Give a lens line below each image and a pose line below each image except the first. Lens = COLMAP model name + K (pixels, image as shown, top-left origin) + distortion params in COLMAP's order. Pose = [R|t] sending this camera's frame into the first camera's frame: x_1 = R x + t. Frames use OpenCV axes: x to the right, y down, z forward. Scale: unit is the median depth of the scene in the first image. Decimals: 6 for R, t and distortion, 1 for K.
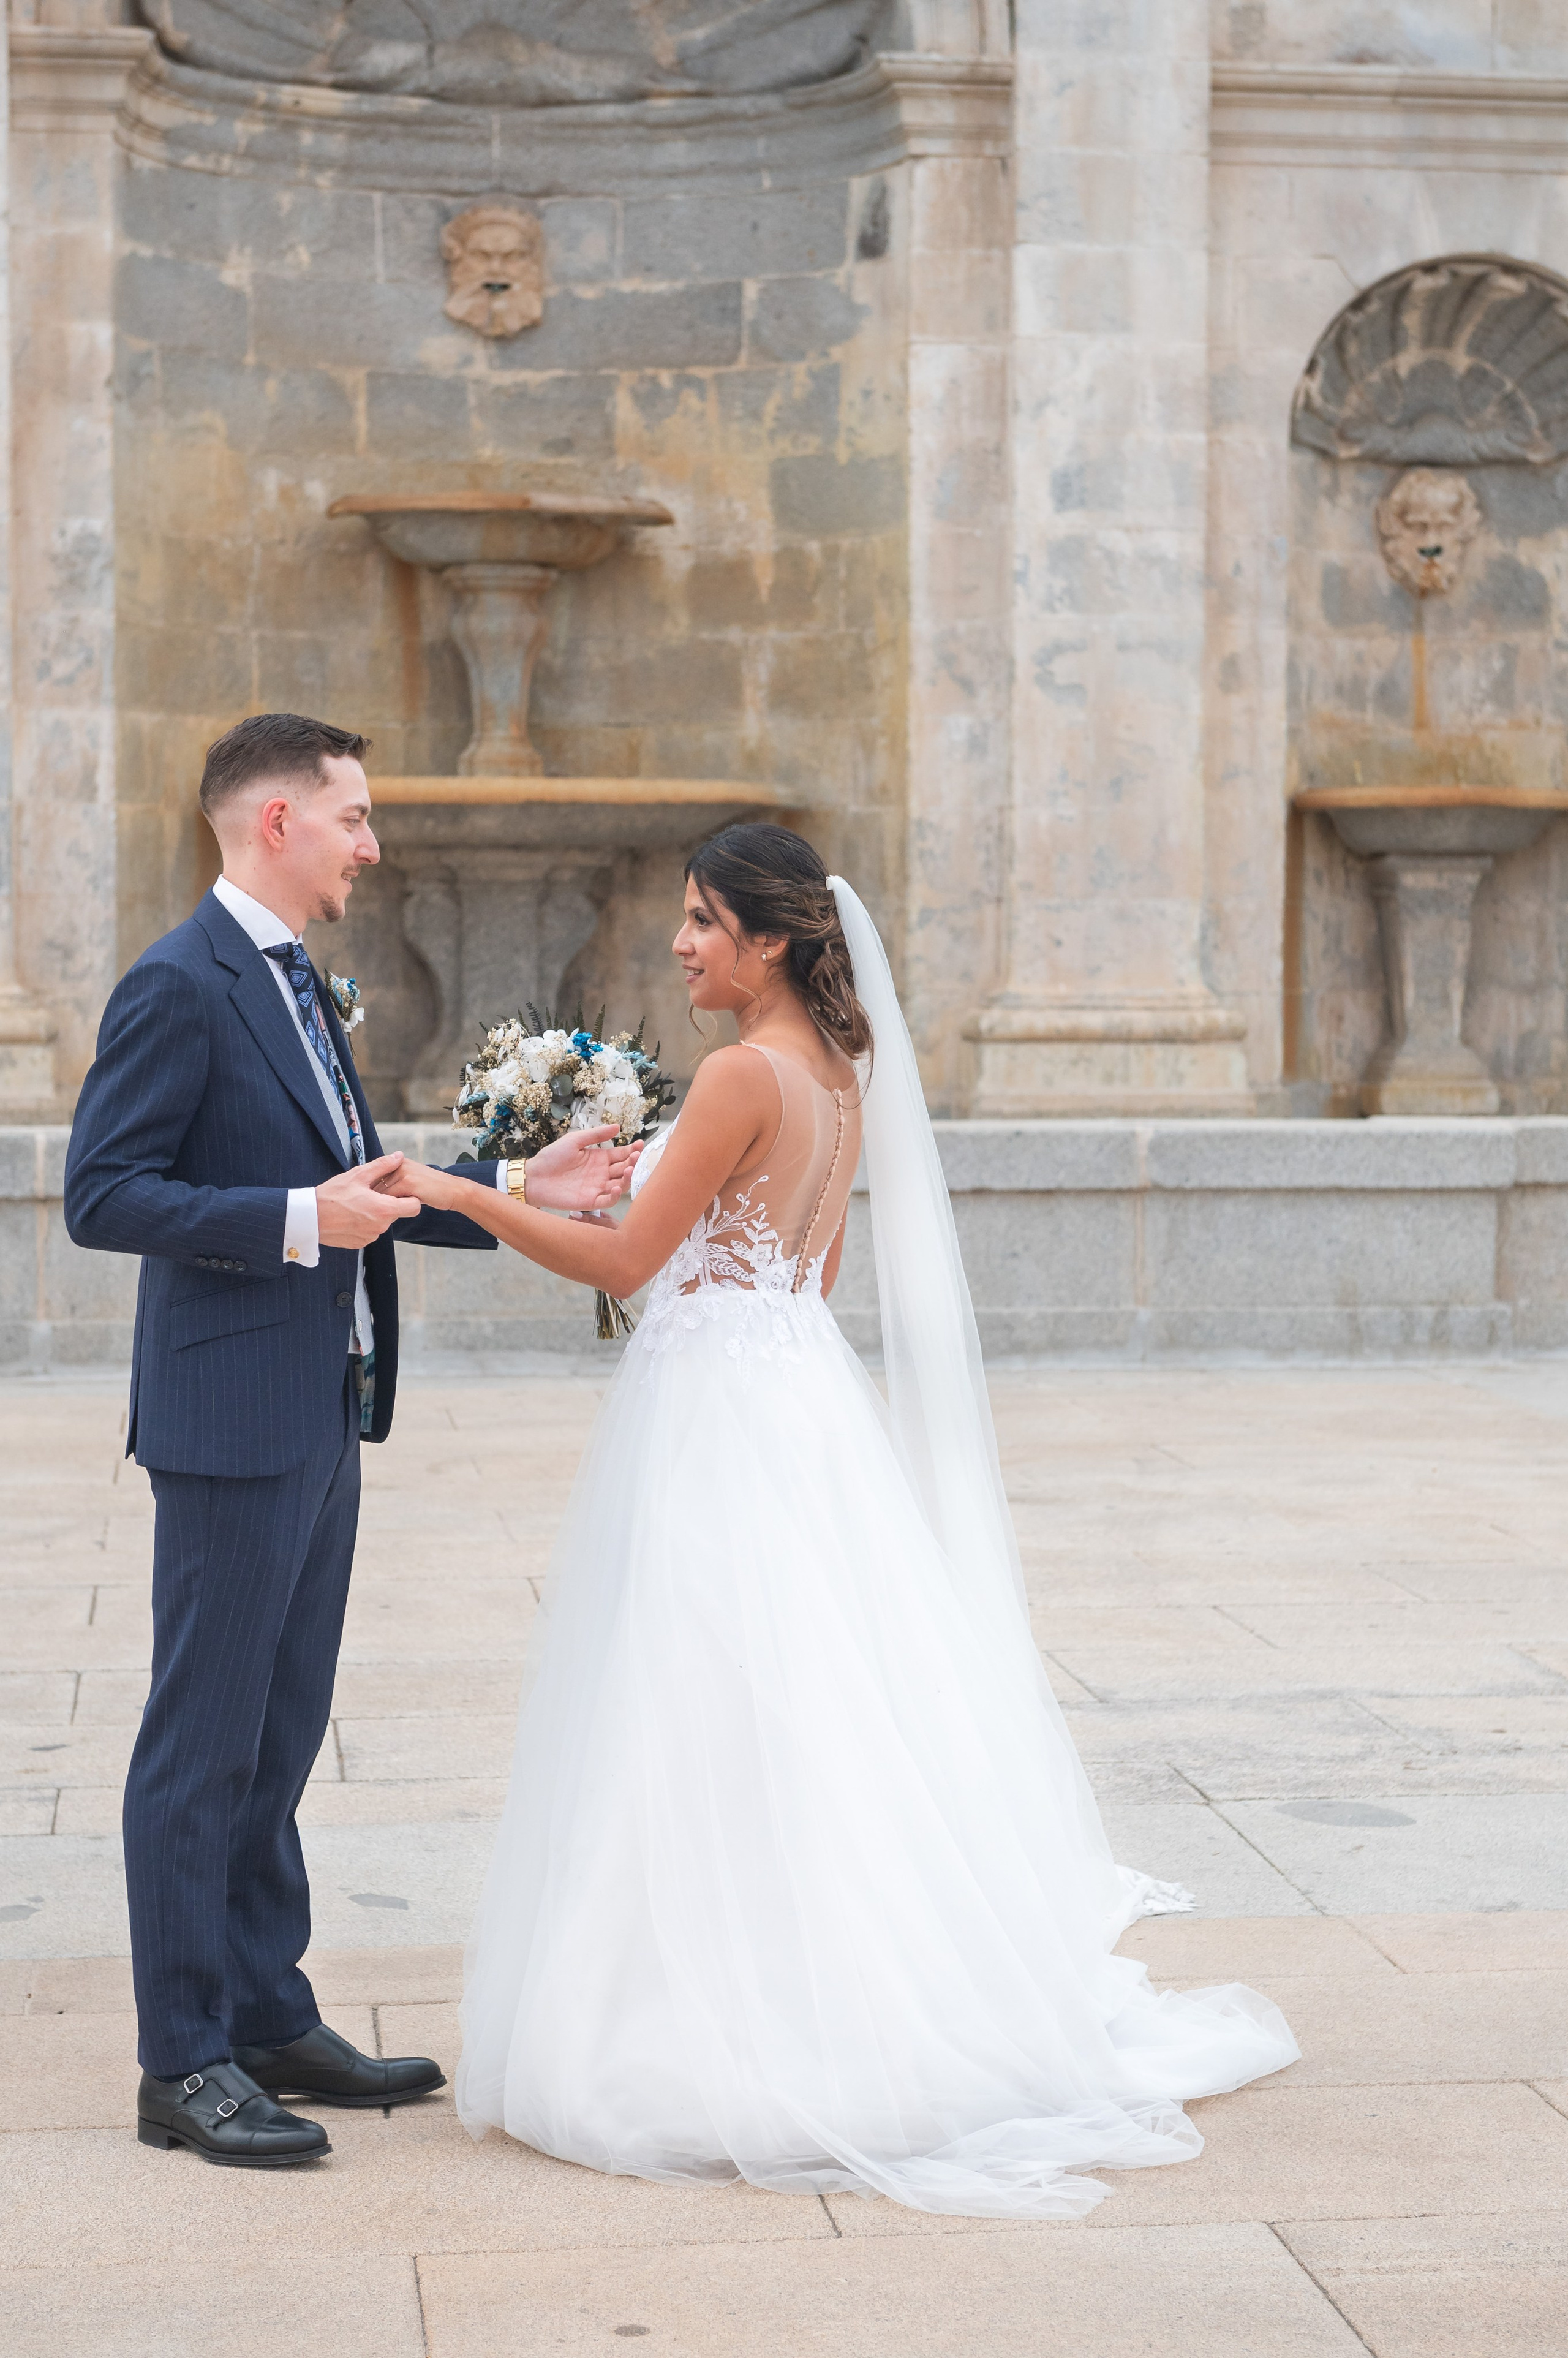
lens RADIAL K [[4130.1, 0, 786.3], [0, 4130.1, 1172.1], [0, 0, 1]] dist [0.010458, 0.000000]
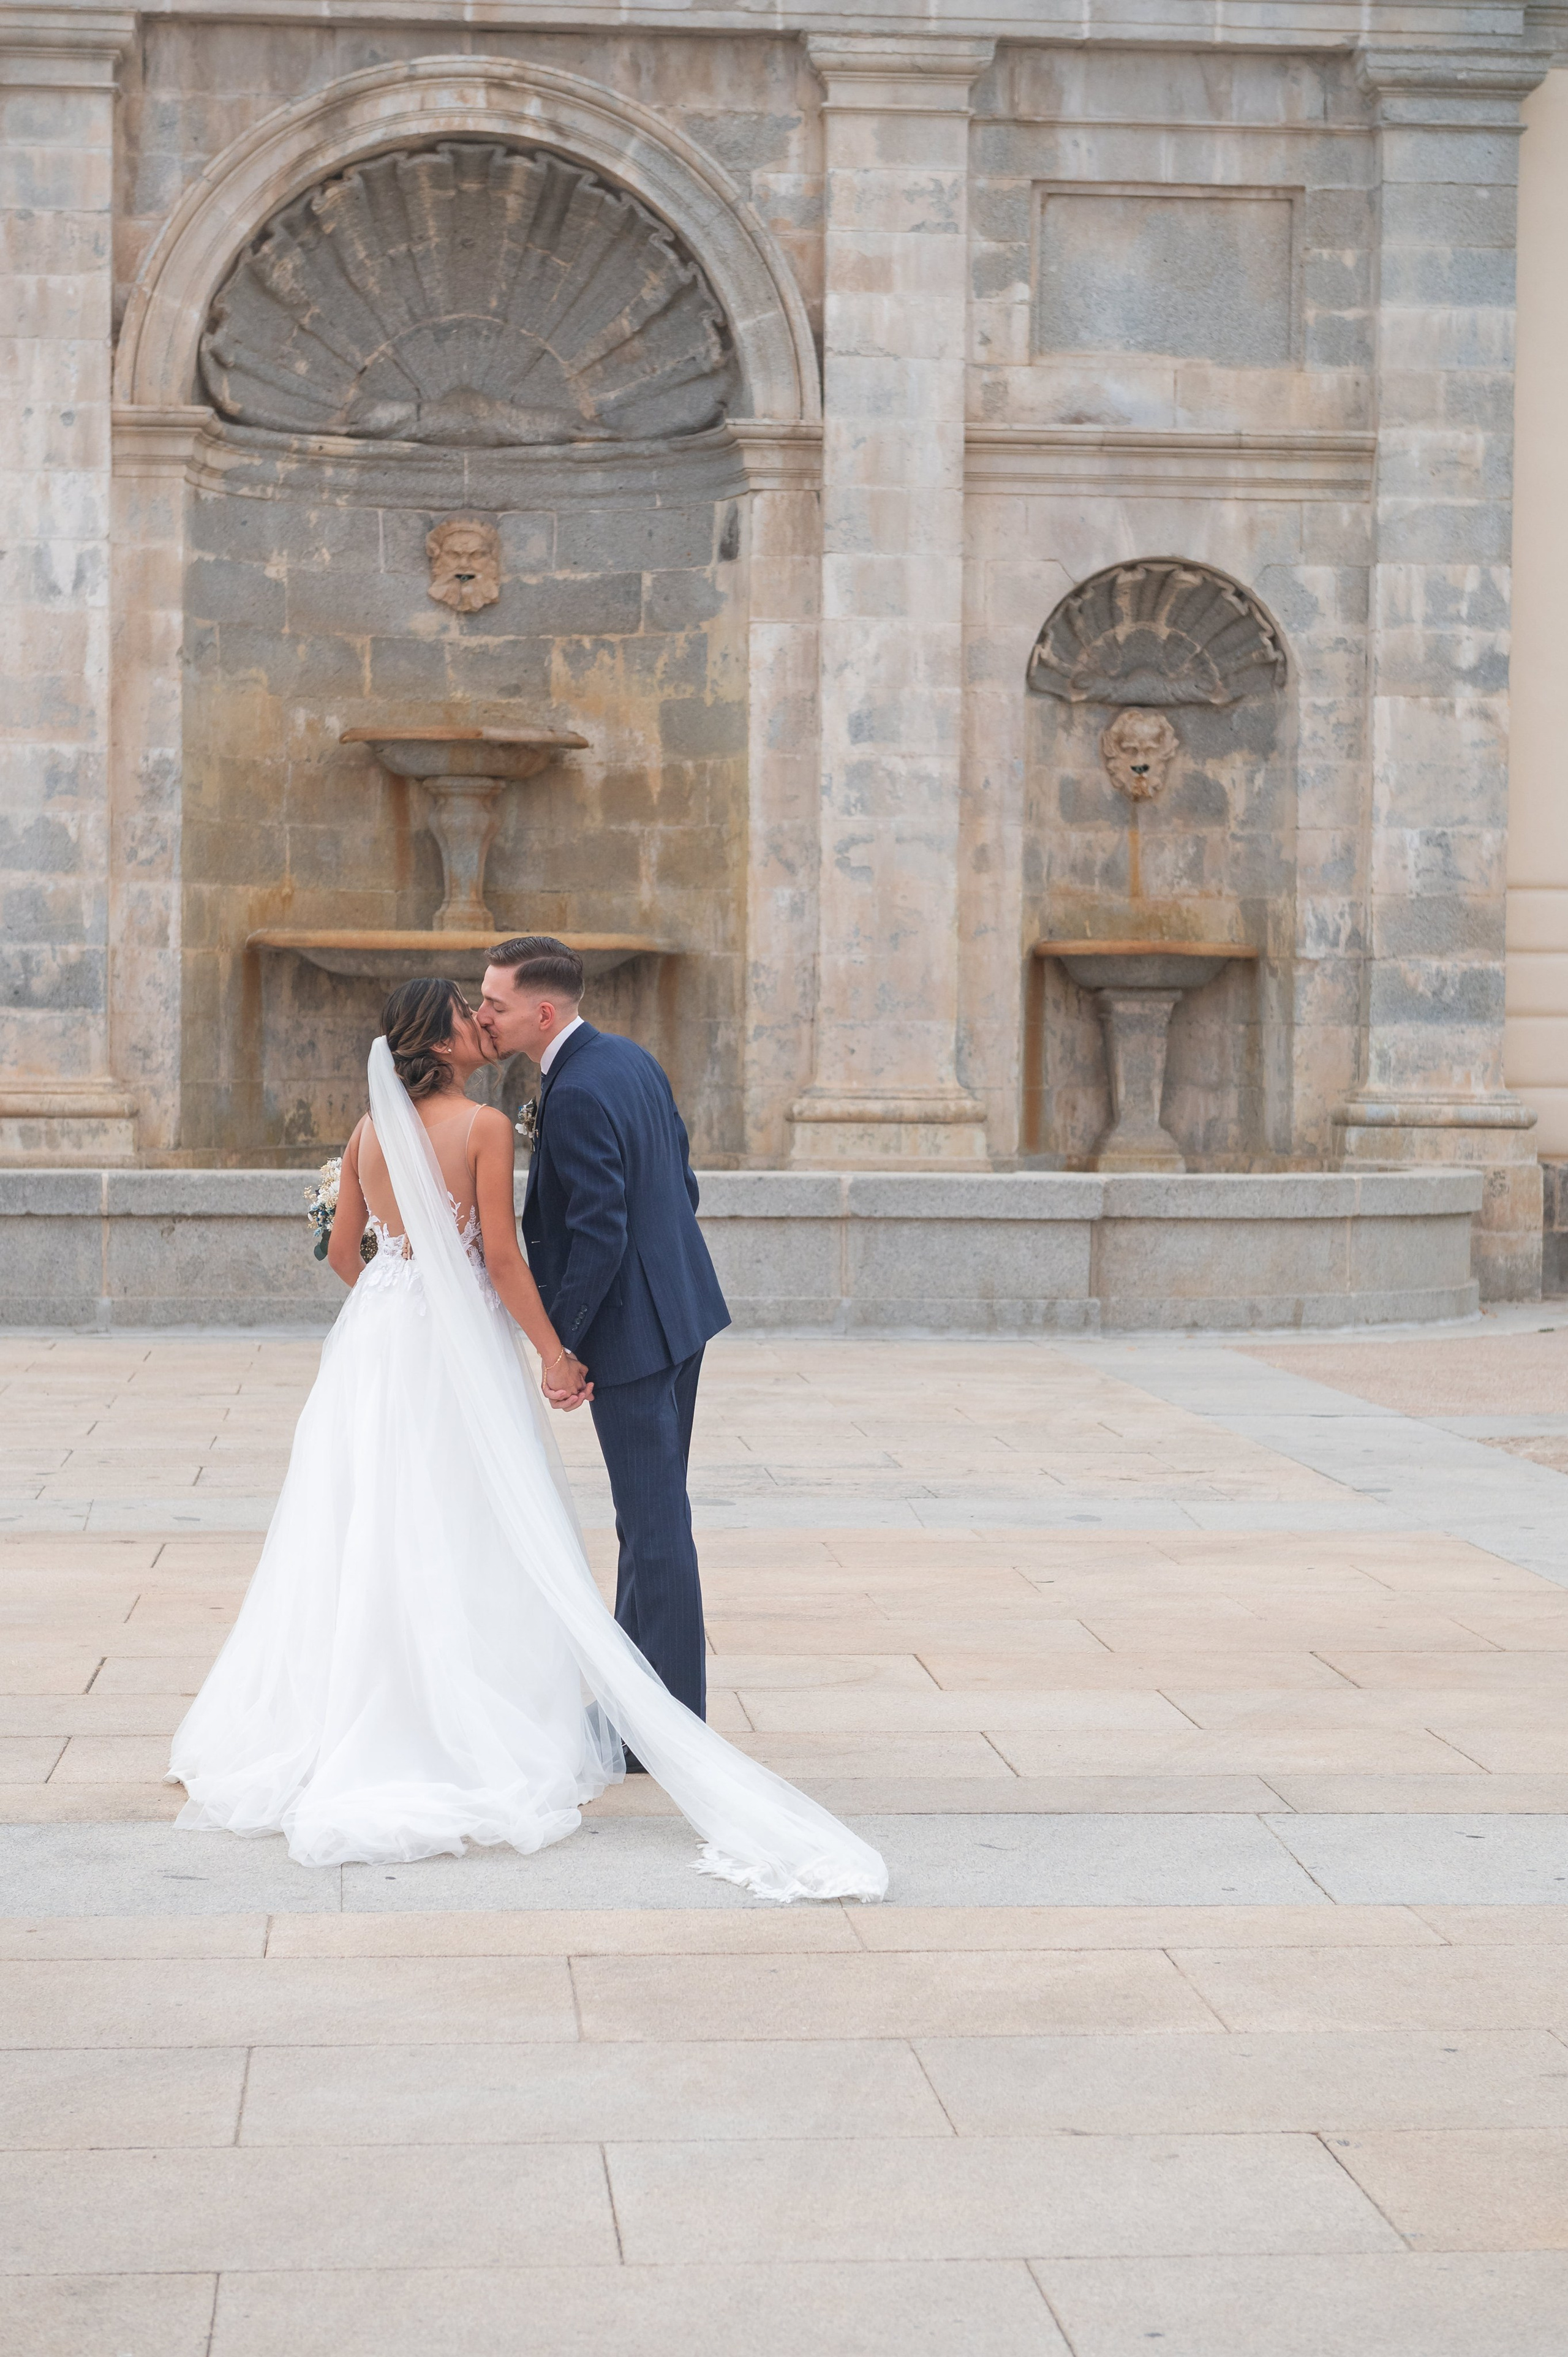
lens RADIAL K [[4107.0, 0, 781.4], [0, 4107.0, 1182.4], [0, 0, 1]] dist [0.010427, 0.000000]
pose [[0.998694, 0.007852, -0.050489, 0.111376], [-0.009059, 0.999677, -0.023727, 0.021625], [0.050286, 0.024153, 0.998443, -0.380968]]
